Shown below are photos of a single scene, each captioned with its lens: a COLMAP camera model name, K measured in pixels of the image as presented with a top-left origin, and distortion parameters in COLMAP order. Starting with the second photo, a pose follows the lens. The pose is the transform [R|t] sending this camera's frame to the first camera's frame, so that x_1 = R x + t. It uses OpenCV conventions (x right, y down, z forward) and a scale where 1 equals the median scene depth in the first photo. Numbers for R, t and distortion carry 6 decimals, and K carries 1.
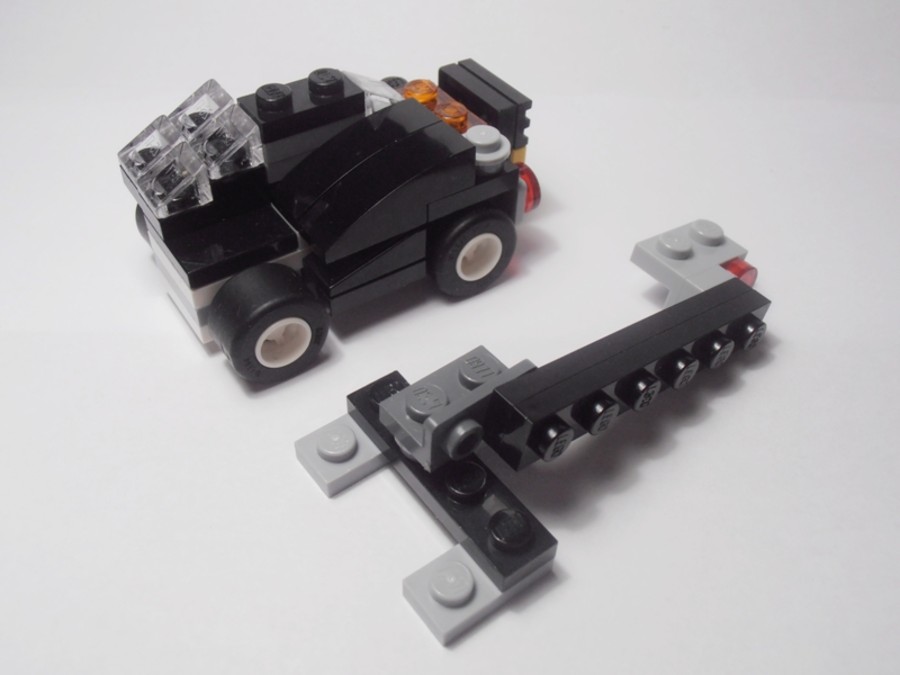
lens RADIAL K [[881.5, 0, 450.0], [0, 881.5, 337.5], [0, 0, 1]] dist [-0.061909, 0.029481]
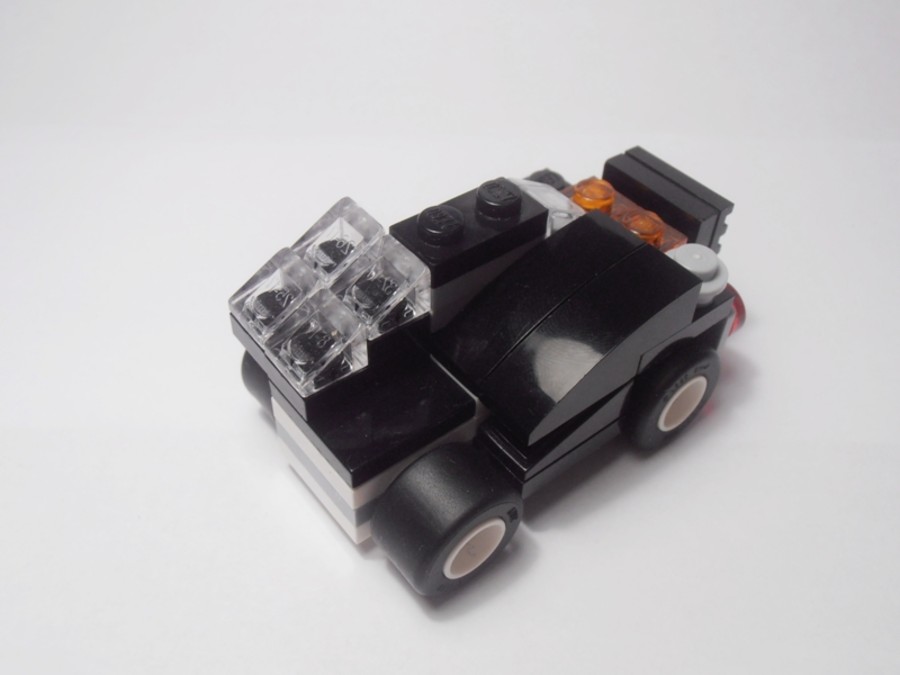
lens RADIAL K [[881.5, 0, 450.0], [0, 881.5, 337.5], [0, 0, 1]] dist [-0.061909, 0.029481]
pose [[0.997886, -0.043764, 0.048046, -0.227079], [0.043465, 0.999029, 0.007233, -0.176243], [-0.048316, -0.005130, 0.998819, 0.222081]]
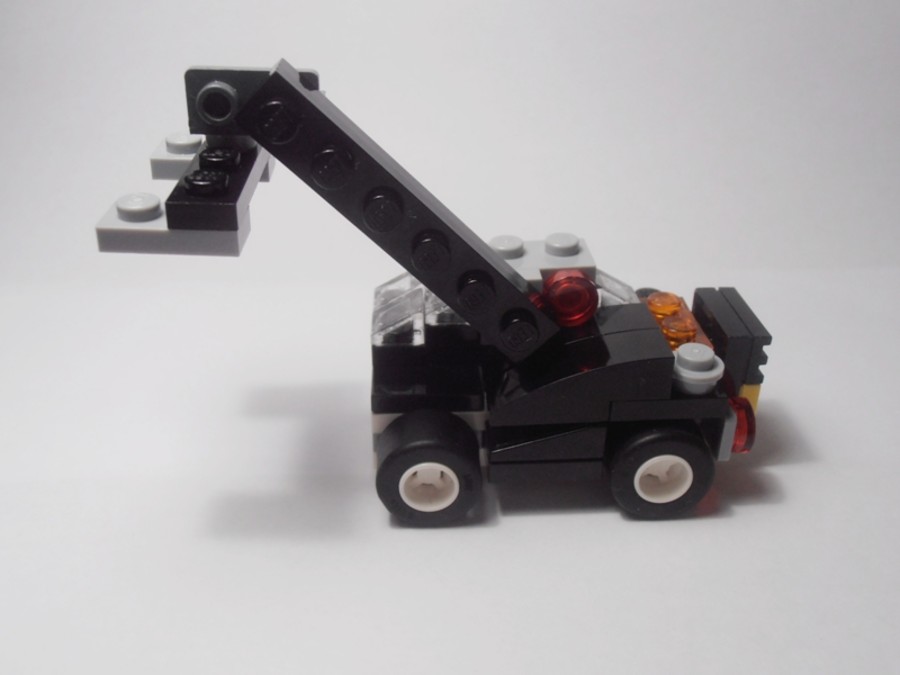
lens RADIAL K [[881.5, 0, 450.0], [0, 881.5, 337.5], [0, 0, 1]] dist [-0.061909, 0.029481]
pose [[0.853222, 0.235721, -0.465239, 0.250808], [-0.352203, 0.918327, -0.180634, 0.020719], [0.384663, 0.317979, 0.866559, 0.067447]]
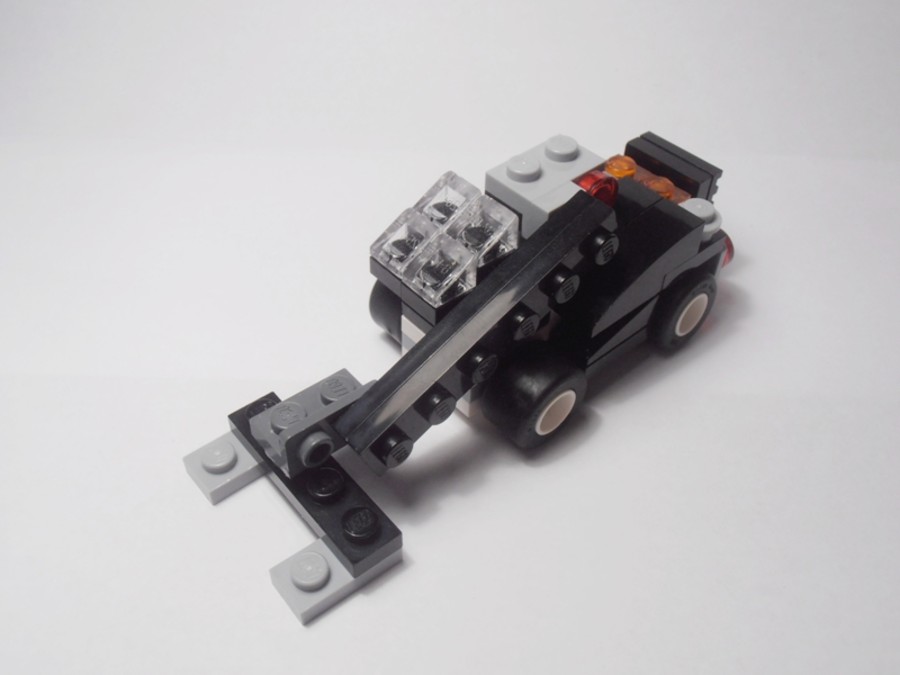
lens RADIAL K [[881.5, 0, 450.0], [0, 881.5, 337.5], [0, 0, 1]] dist [-0.061909, 0.029481]
pose [[0.993738, -0.079270, 0.078743, -0.379531], [0.079598, 0.996826, -0.001040, -0.091331], [-0.078410, 0.007301, 0.996894, -0.081587]]
